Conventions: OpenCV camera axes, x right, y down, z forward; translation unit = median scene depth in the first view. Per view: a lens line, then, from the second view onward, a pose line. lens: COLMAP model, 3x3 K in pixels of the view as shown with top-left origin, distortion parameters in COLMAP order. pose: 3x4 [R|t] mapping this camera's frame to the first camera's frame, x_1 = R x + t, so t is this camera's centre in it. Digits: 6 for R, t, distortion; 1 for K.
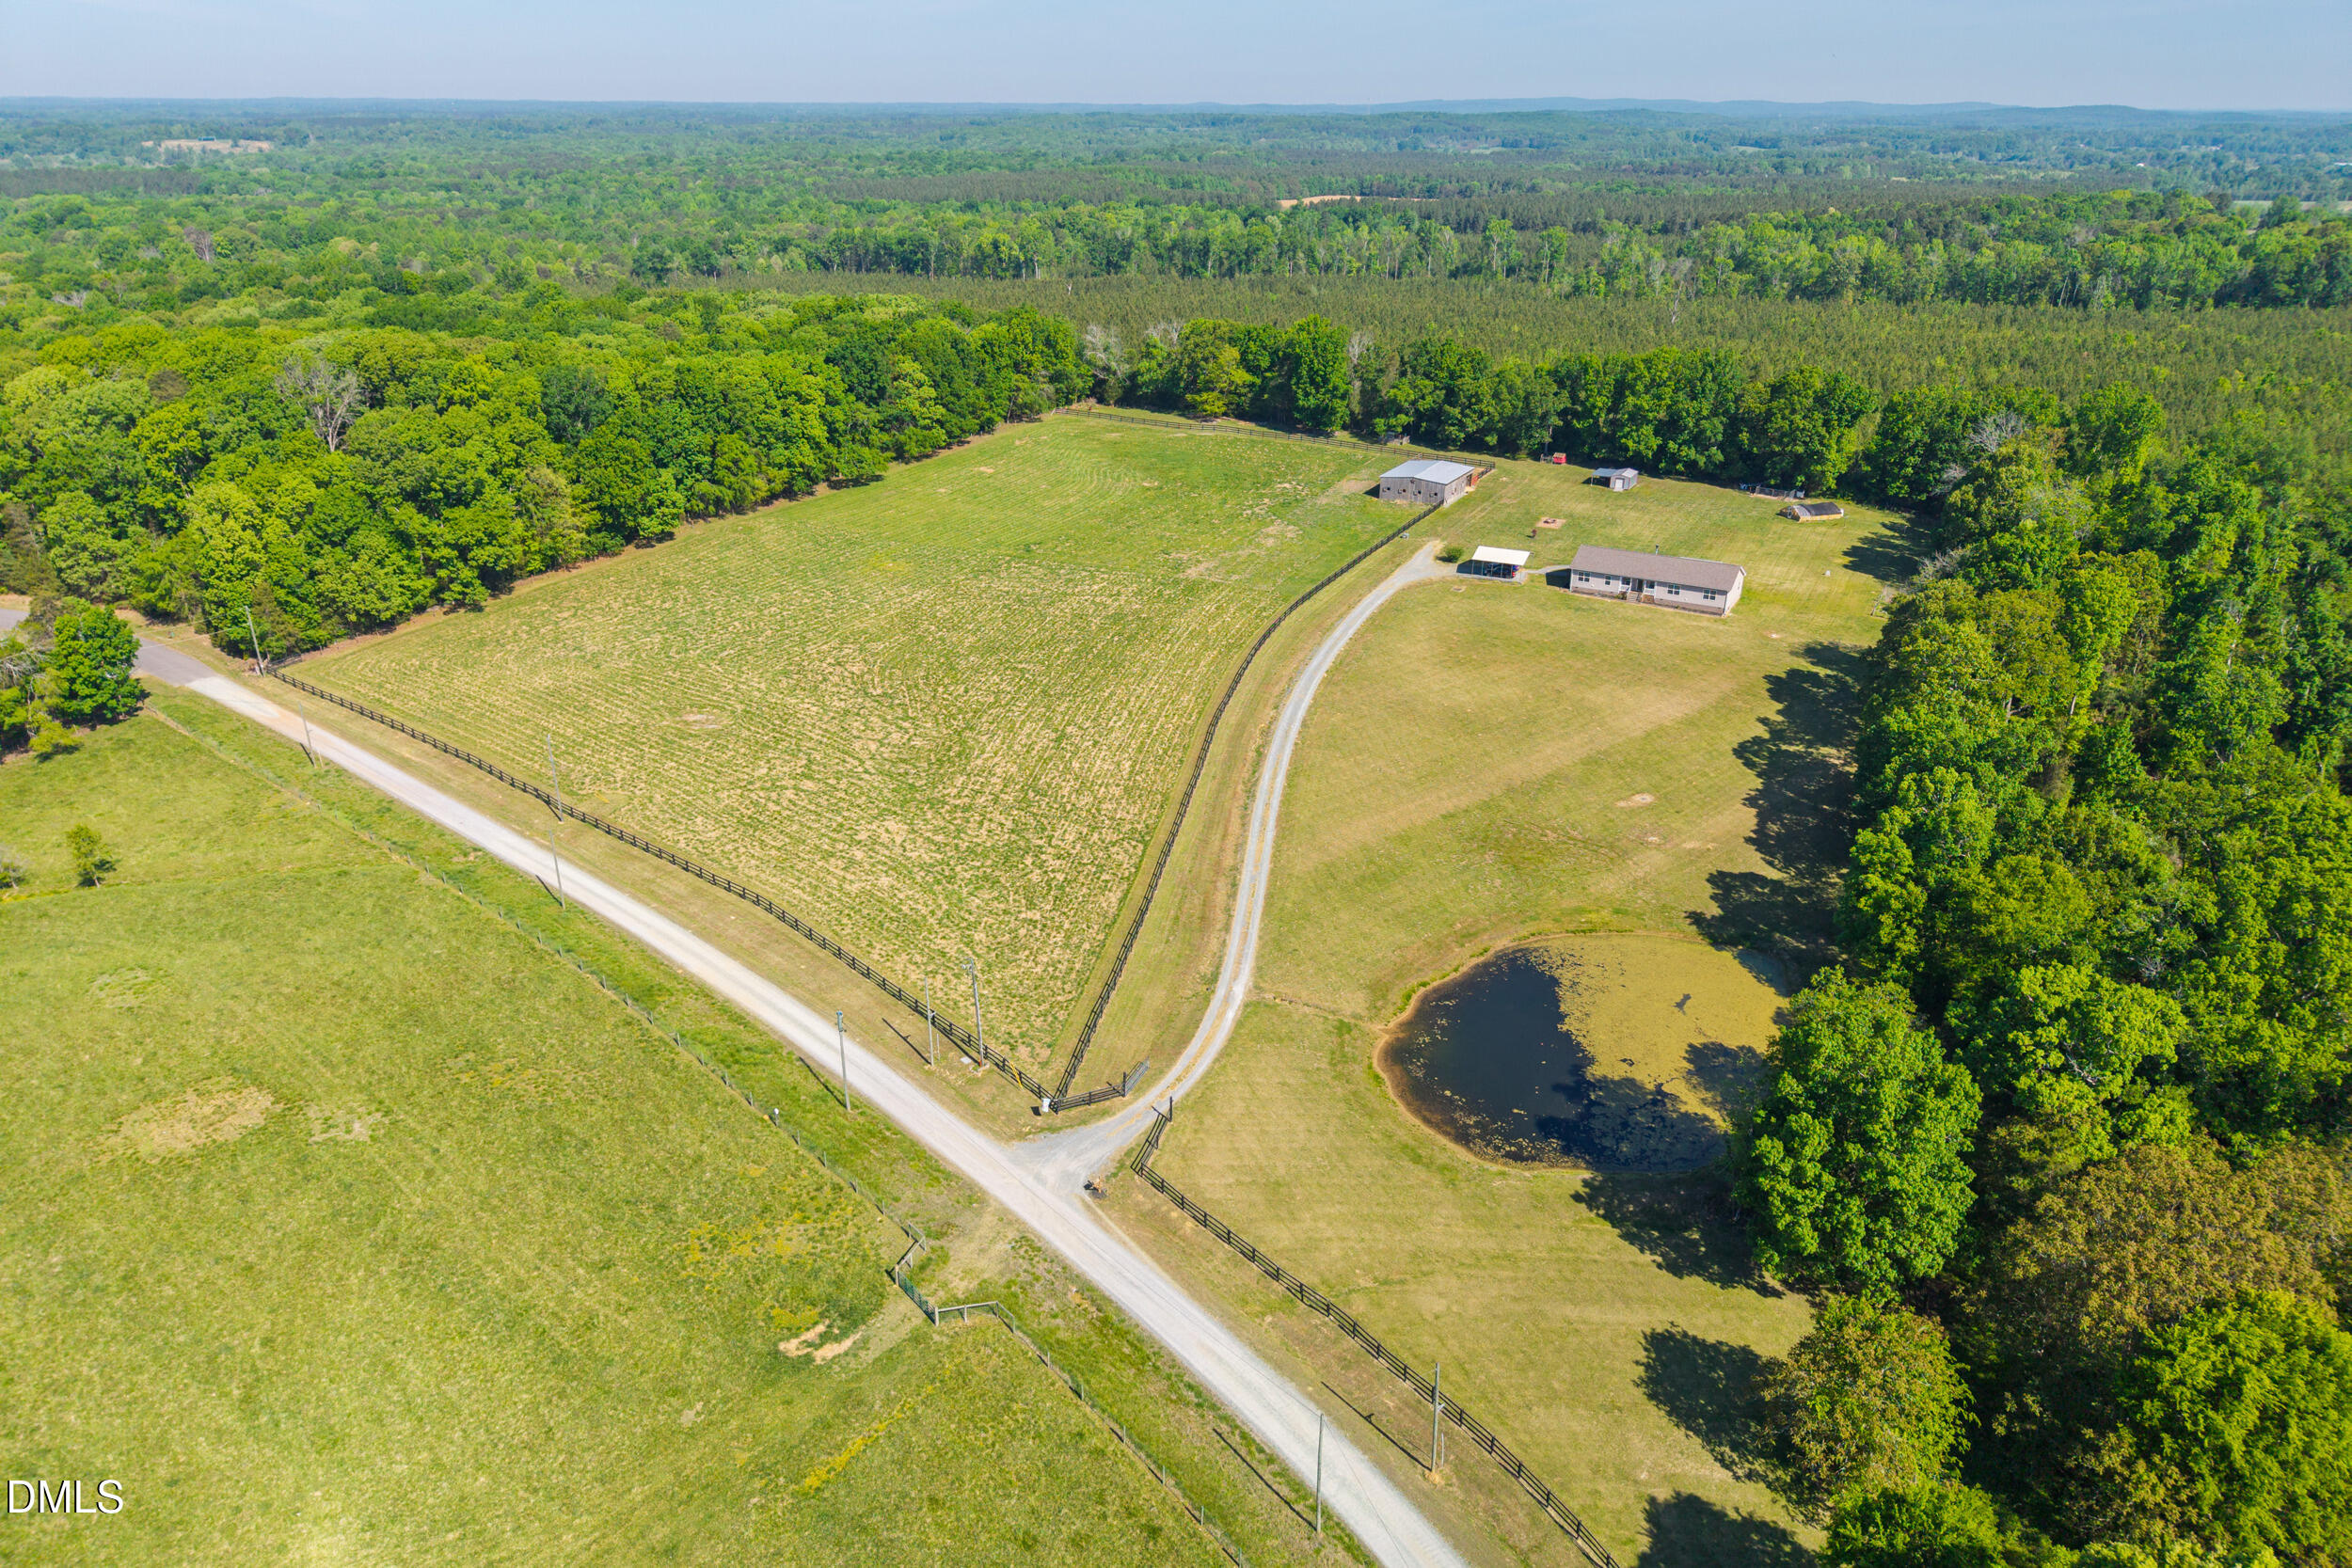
lens RADIAL K [[1575.6, 0, 1166.1], [0, 1575.6, 782.1], [0, 0, 1]] dist [0.017379, -0.017161]
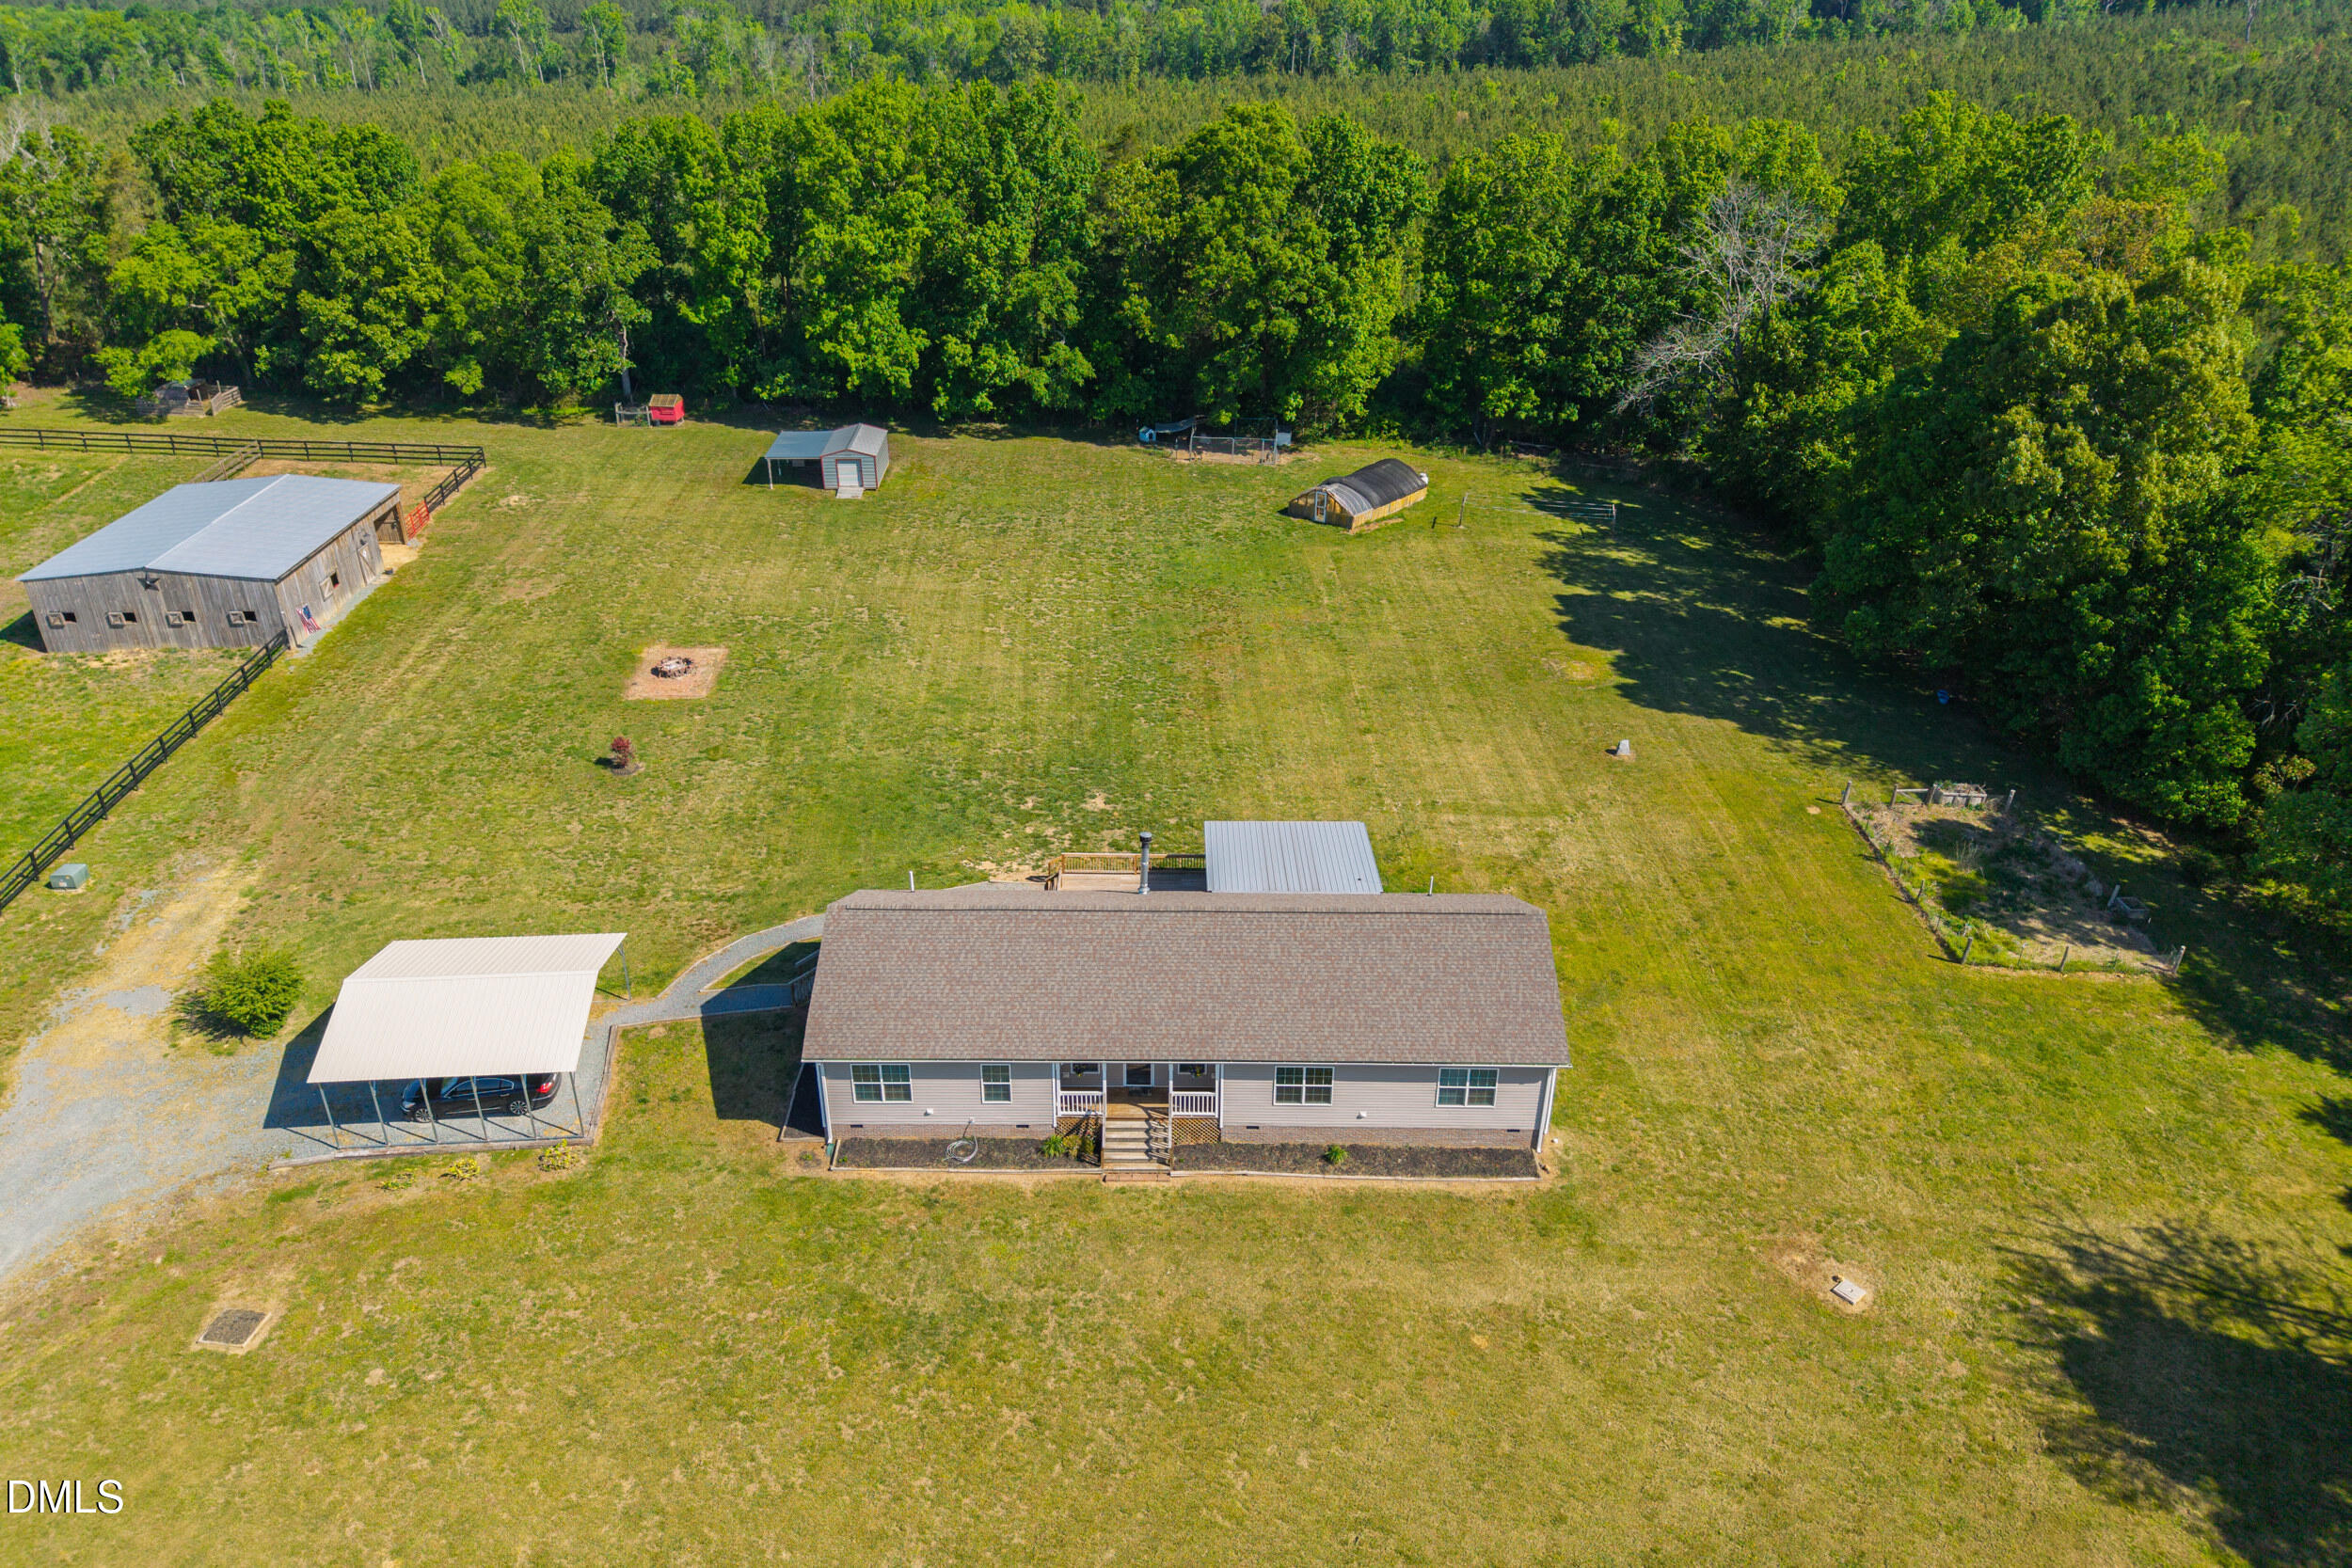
lens RADIAL K [[1575.6, 0, 1167.4], [0, 1575.6, 772.6], [0, 0, 1]] dist [0.017379, -0.017161]
pose [[0.863318, -0.232441, 0.447944, 0.174281], [0.197754, 0.972444, 0.123477, -0.153188], [-0.464301, -0.018017, 0.885494, 0.650789]]
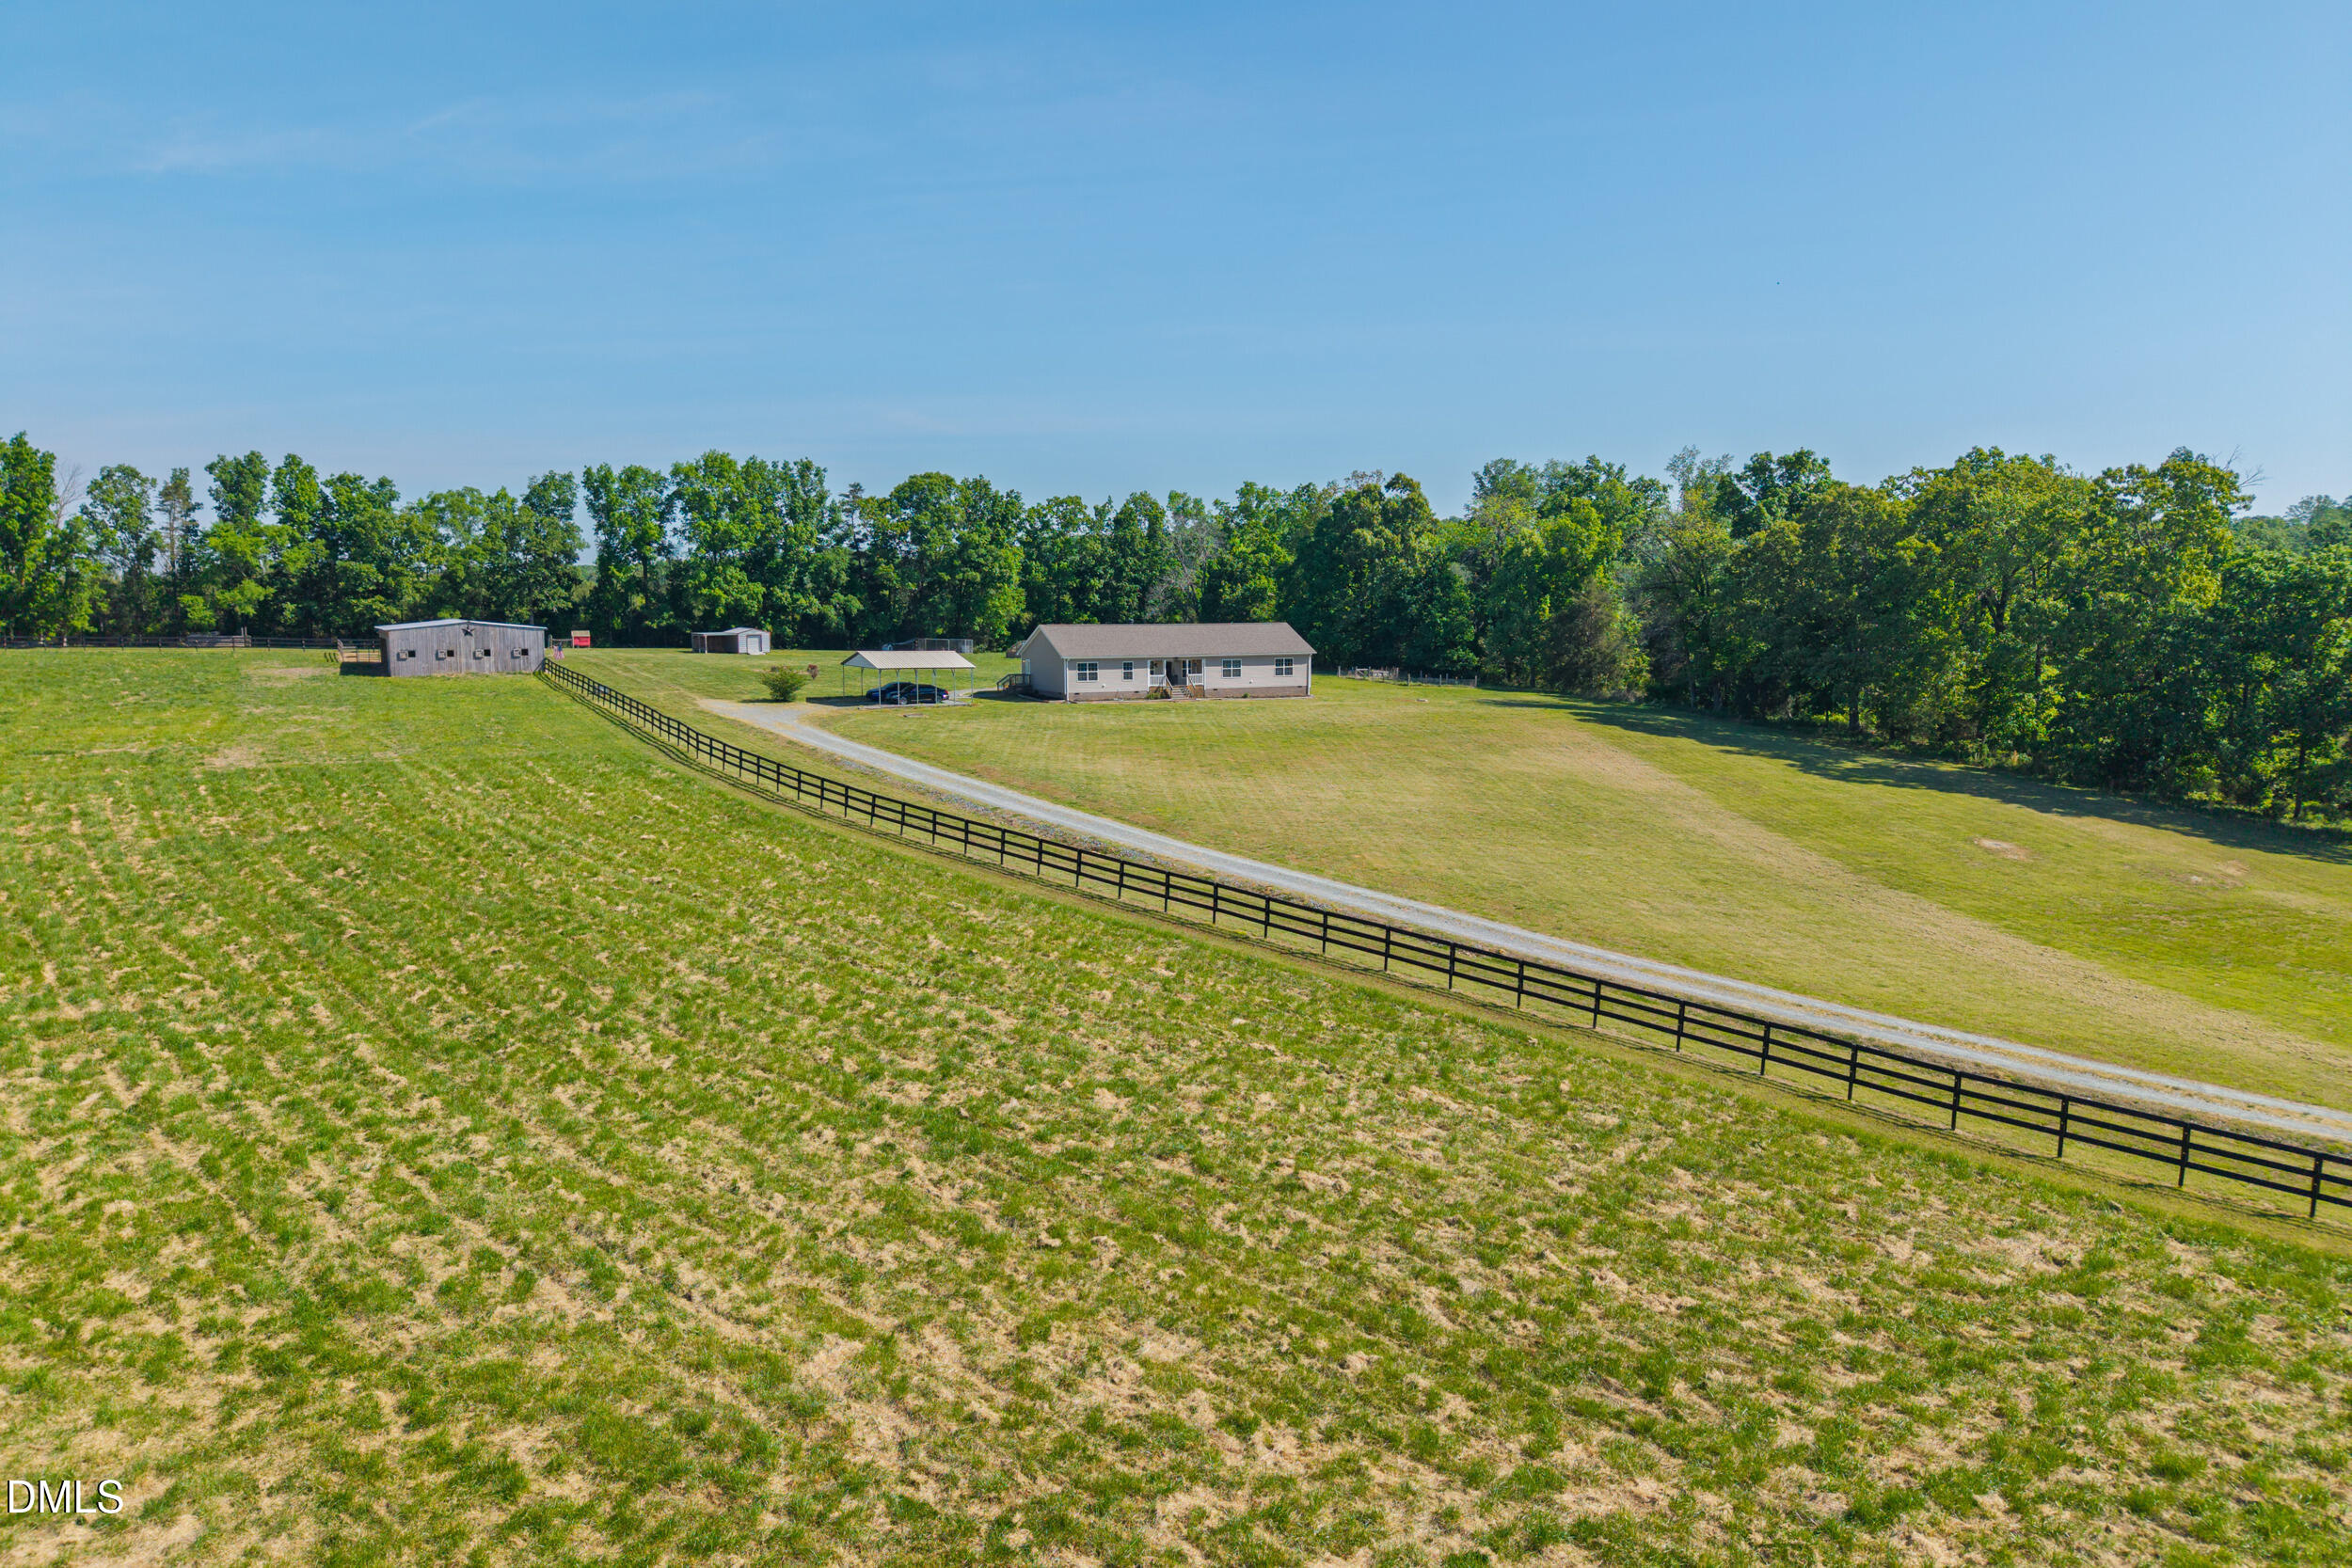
lens RADIAL K [[1575.6, 0, 1182.4], [0, 1575.6, 761.7], [0, 0, 1]] dist [0.017379, -0.017161]
pose [[0.524188, -0.088573, 0.846984, -0.134363], [0.340626, 0.933359, -0.113204, -0.026035], [-0.780513, 0.347845, 0.519426, 0.580680]]
